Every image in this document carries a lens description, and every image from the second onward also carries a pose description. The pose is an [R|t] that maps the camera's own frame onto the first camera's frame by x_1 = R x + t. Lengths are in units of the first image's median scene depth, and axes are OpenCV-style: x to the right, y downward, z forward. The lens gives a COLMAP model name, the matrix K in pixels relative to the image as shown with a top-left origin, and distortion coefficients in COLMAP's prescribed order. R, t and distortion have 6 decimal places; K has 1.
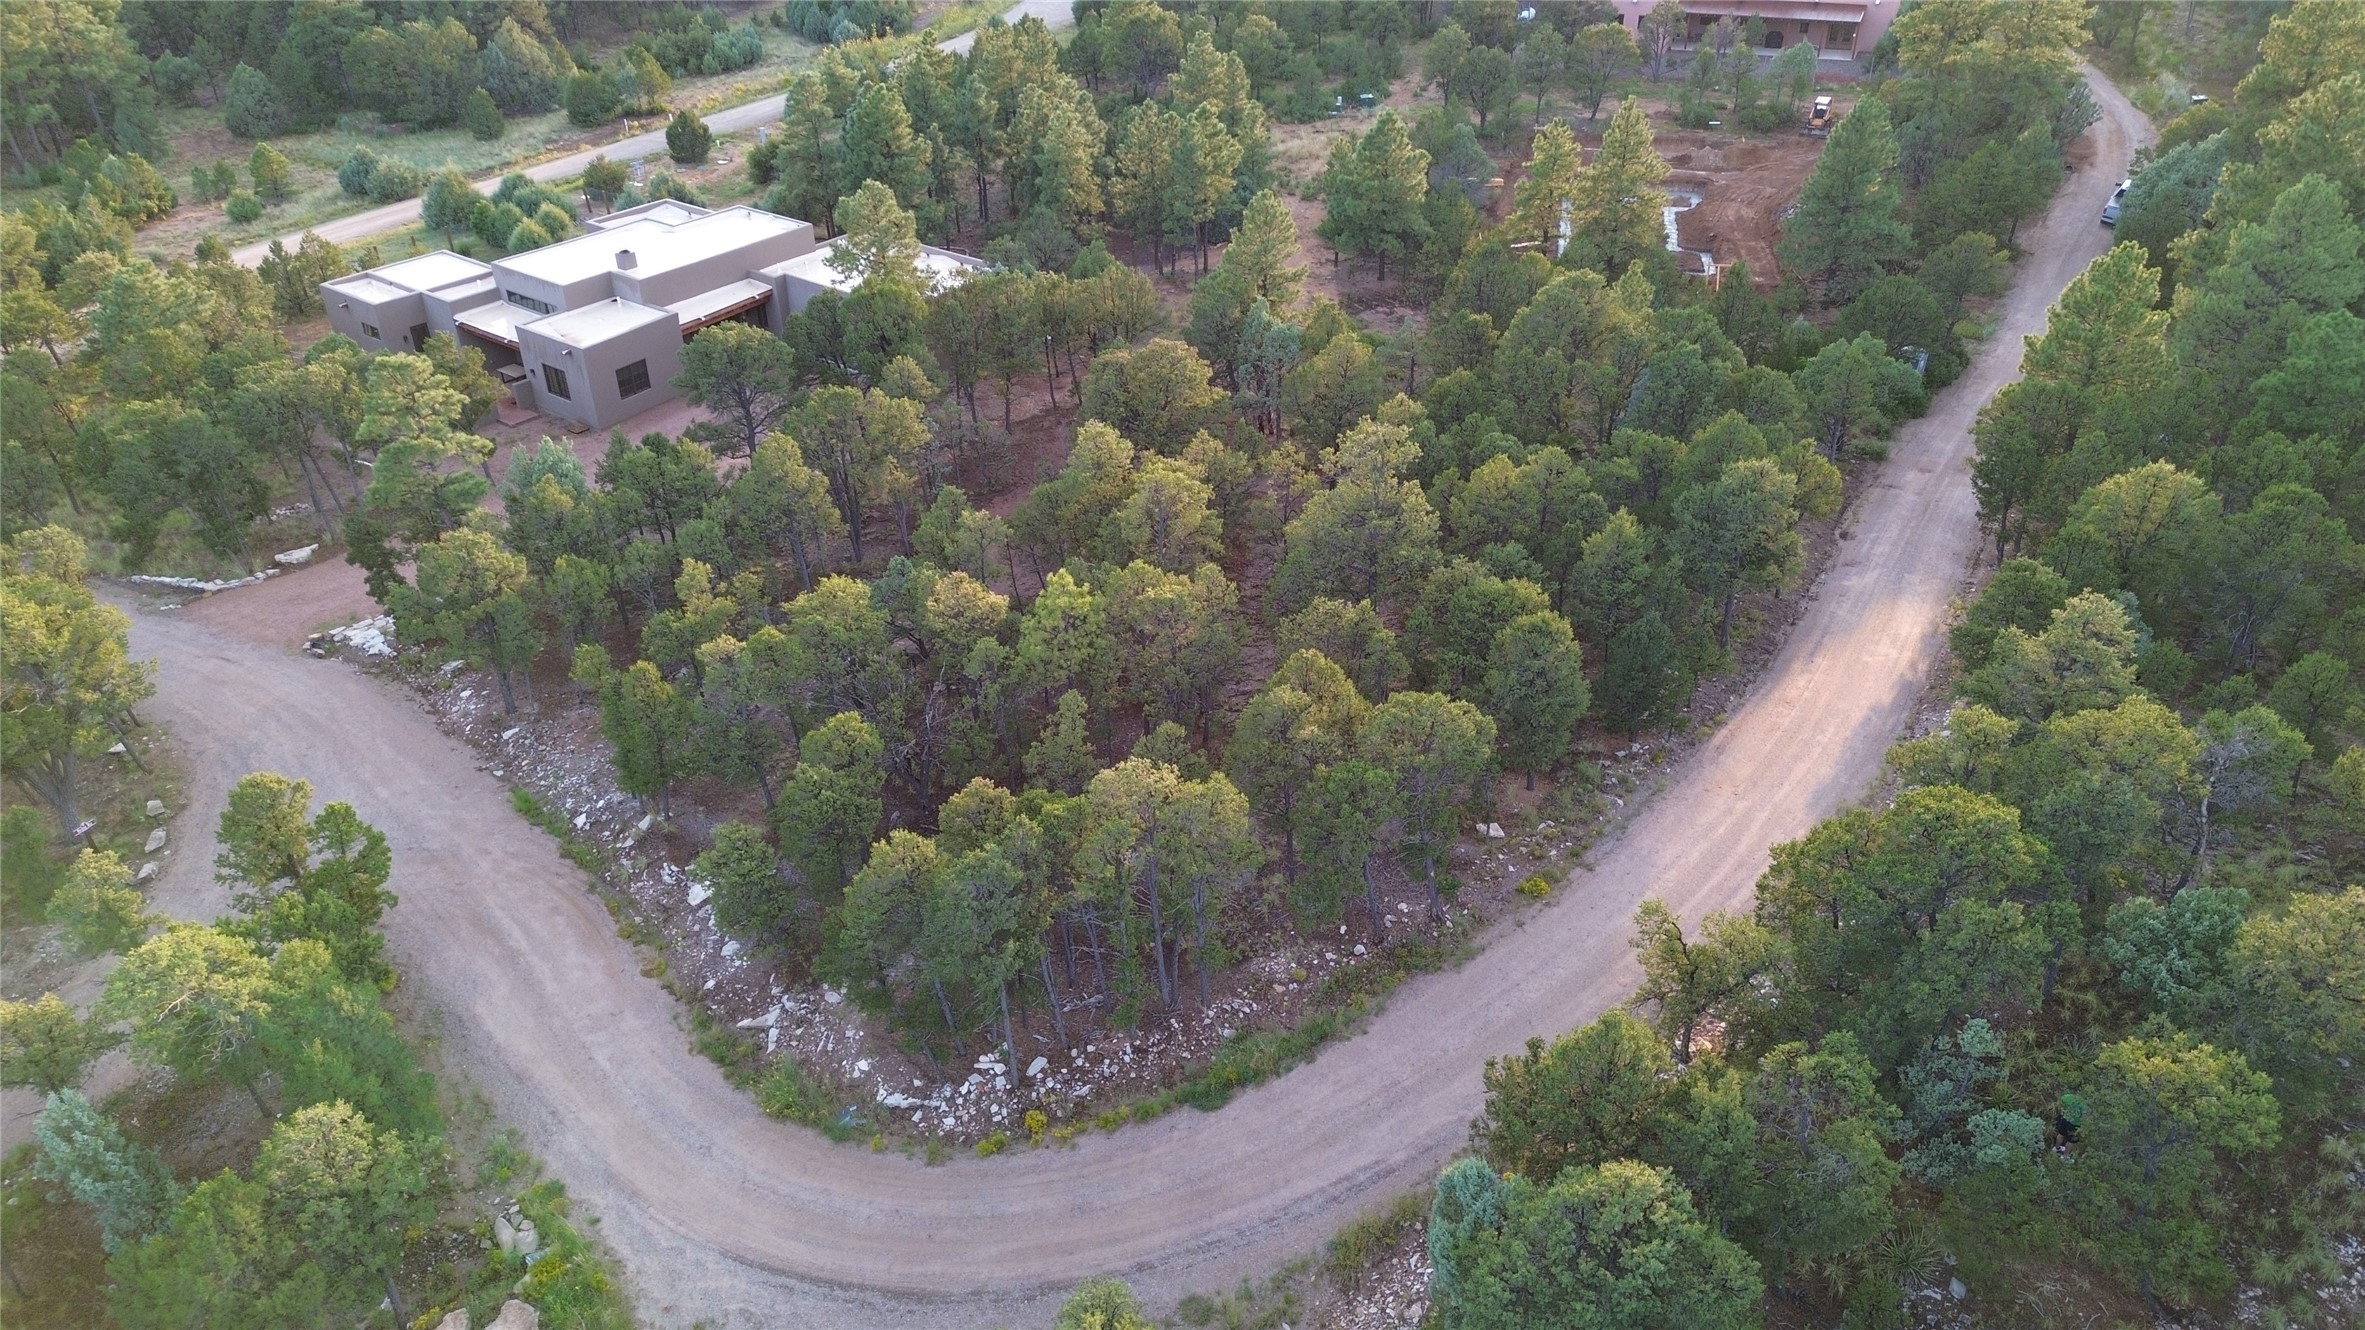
lens RADIAL K [[1662.8, 0, 1180.1], [0, 1662.8, 657.6], [0, 0, 1]] dist [0.072290, -0.069861]
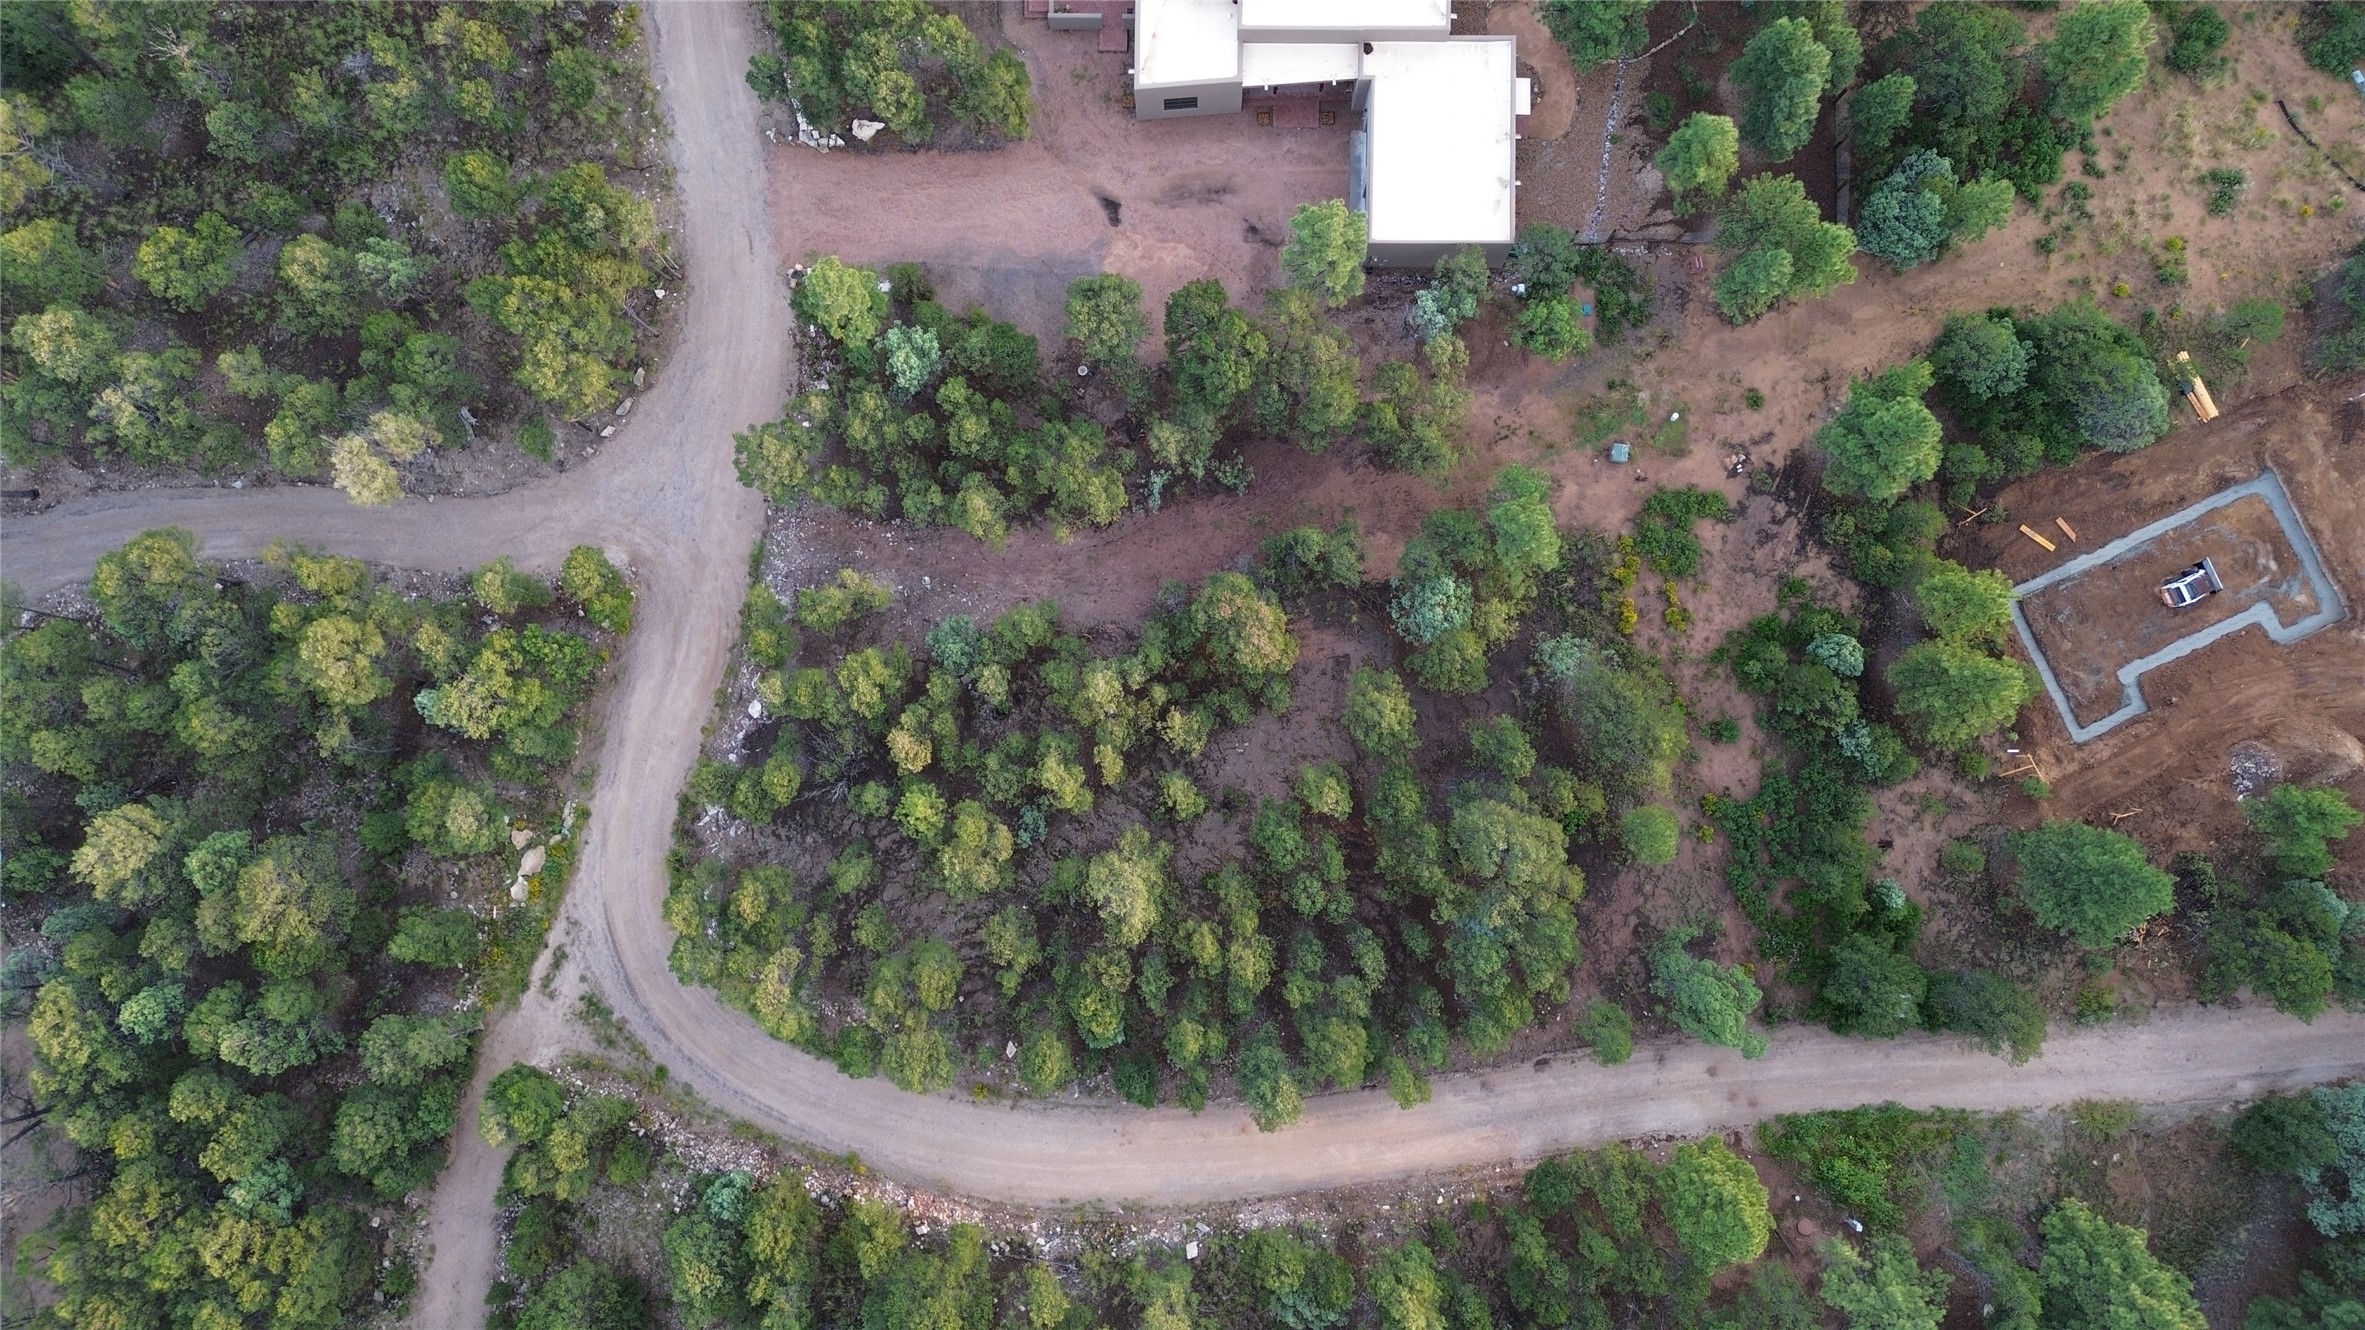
lens RADIAL K [[1662.8, 0, 1180.1], [0, 1662.8, 657.6], [0, 0, 1]] dist [0.072290, -0.069861]
pose [[0.604845, 0.794673, -0.051541, 0.051167], [-0.415452, 0.370103, 0.830917, -1.604221], [0.679383, -0.481163, 0.554004, 0.313054]]
